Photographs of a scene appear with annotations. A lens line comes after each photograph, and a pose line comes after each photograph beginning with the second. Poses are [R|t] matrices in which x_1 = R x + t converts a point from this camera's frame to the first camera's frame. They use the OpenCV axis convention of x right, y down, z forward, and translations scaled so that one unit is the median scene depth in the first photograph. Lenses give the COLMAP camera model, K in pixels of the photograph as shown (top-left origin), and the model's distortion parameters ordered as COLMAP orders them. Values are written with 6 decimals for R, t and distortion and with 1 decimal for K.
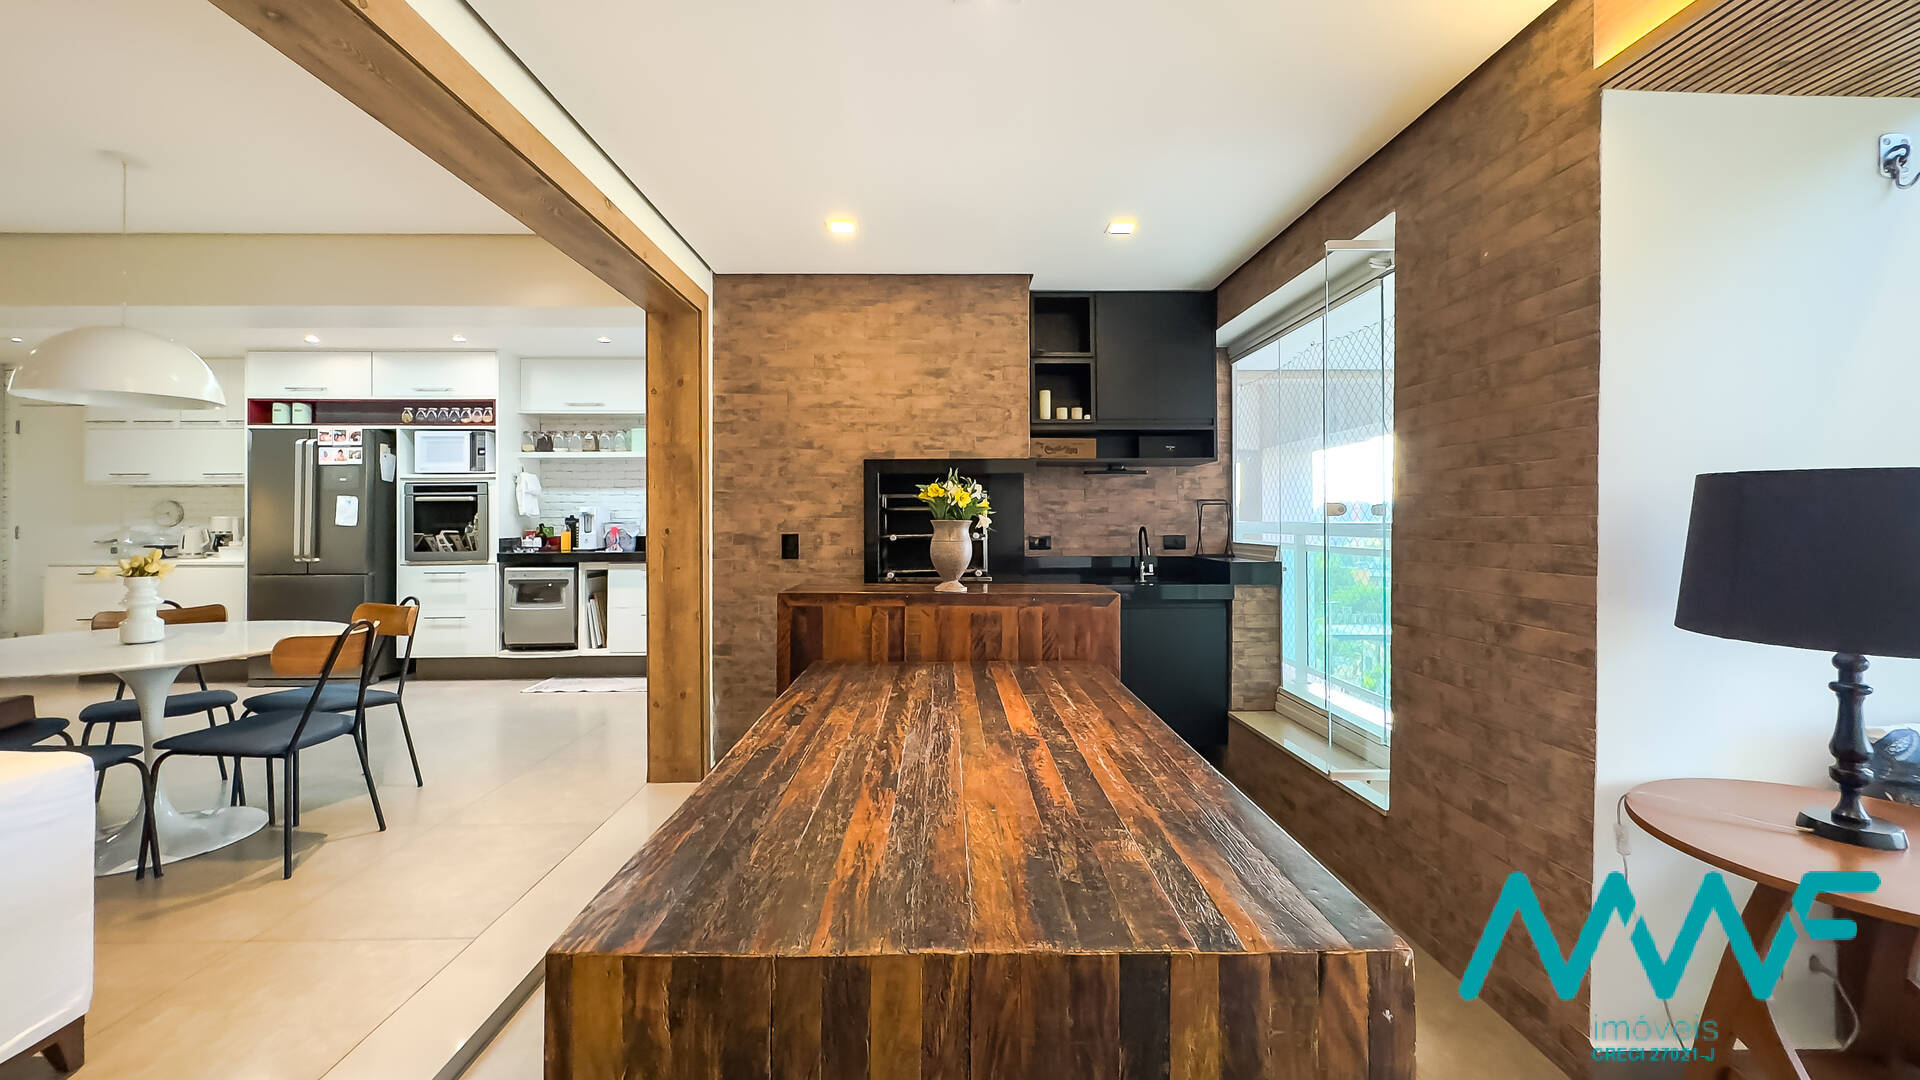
lens RADIAL K [[803.2, 0, 968.7], [0, 803.2, 509.5], [0, 0, 1]] dist [-0.003031, 0.000268]
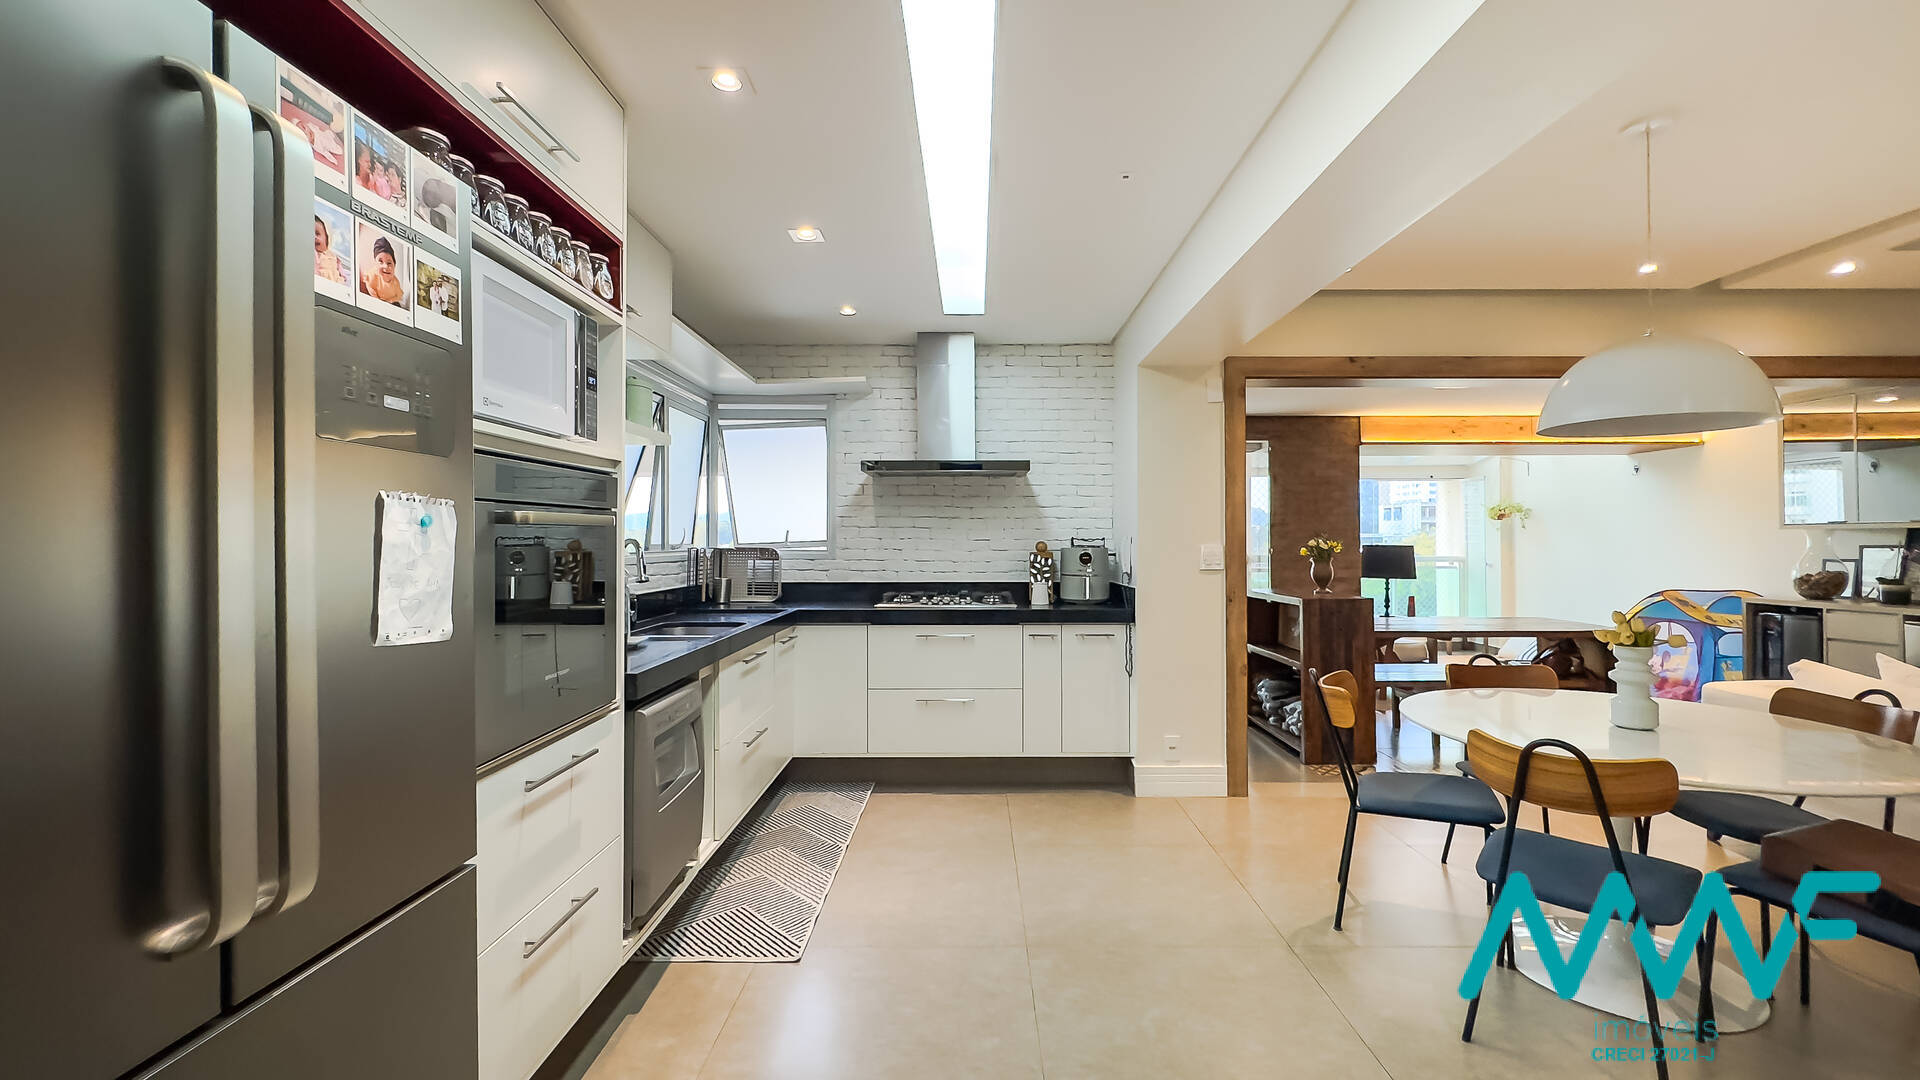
lens RADIAL K [[803.2, 0, 971.9], [0, 803.2, 528.5], [0, 0, 1]] dist [-0.003031, 0.000268]
pose [[0.018690, 0.018613, 0.999652, -1.433906], [-0.011493, 0.999765, -0.018400, -0.009436], [-0.999759, -0.011145, 0.018900, 1.277114]]
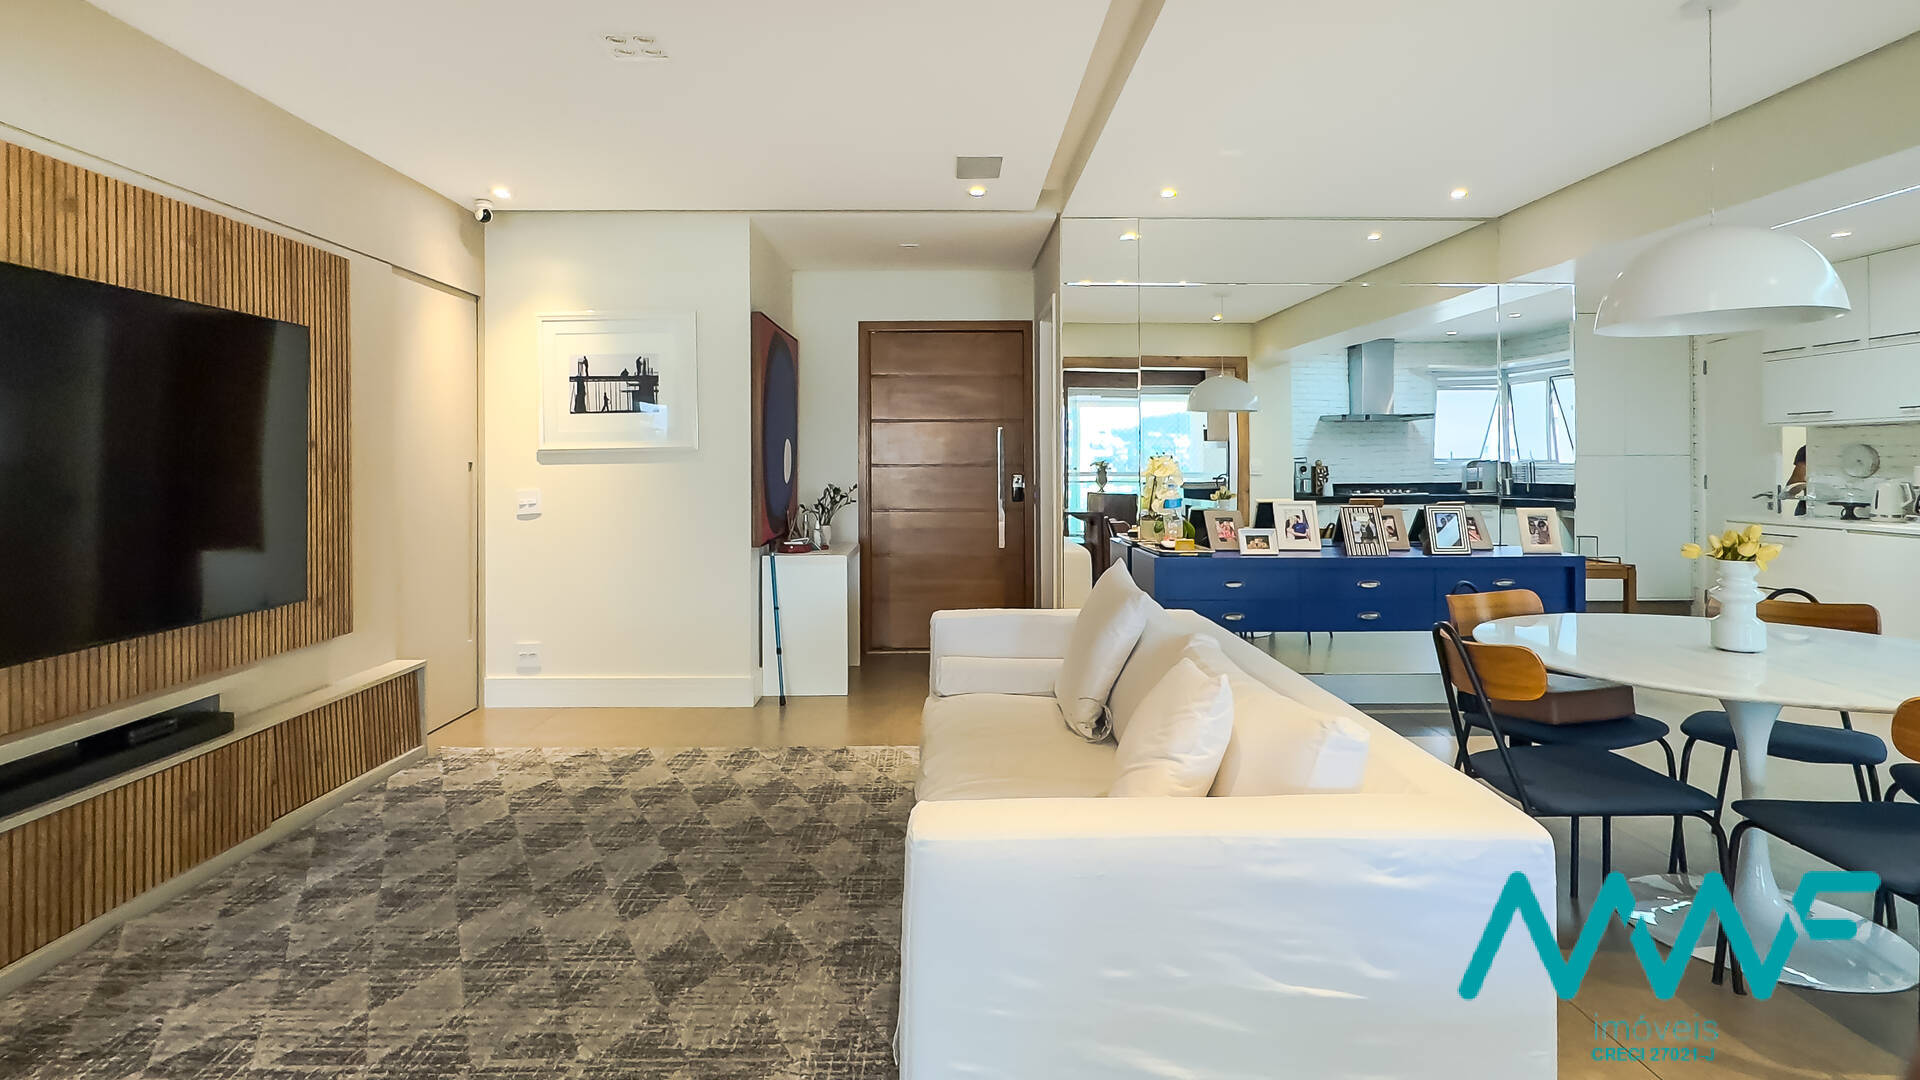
lens RADIAL K [[970.0, 0, 942.3], [0, 970.0, 454.8], [0, 0, 1]] dist [-0.010095, 0.005712]
pose [[-0.011577, -0.004582, -0.999922, -0.111967], [0.013501, 0.999898, -0.004738, -0.013699], [0.999842, -0.013555, -0.011514, 0.224215]]
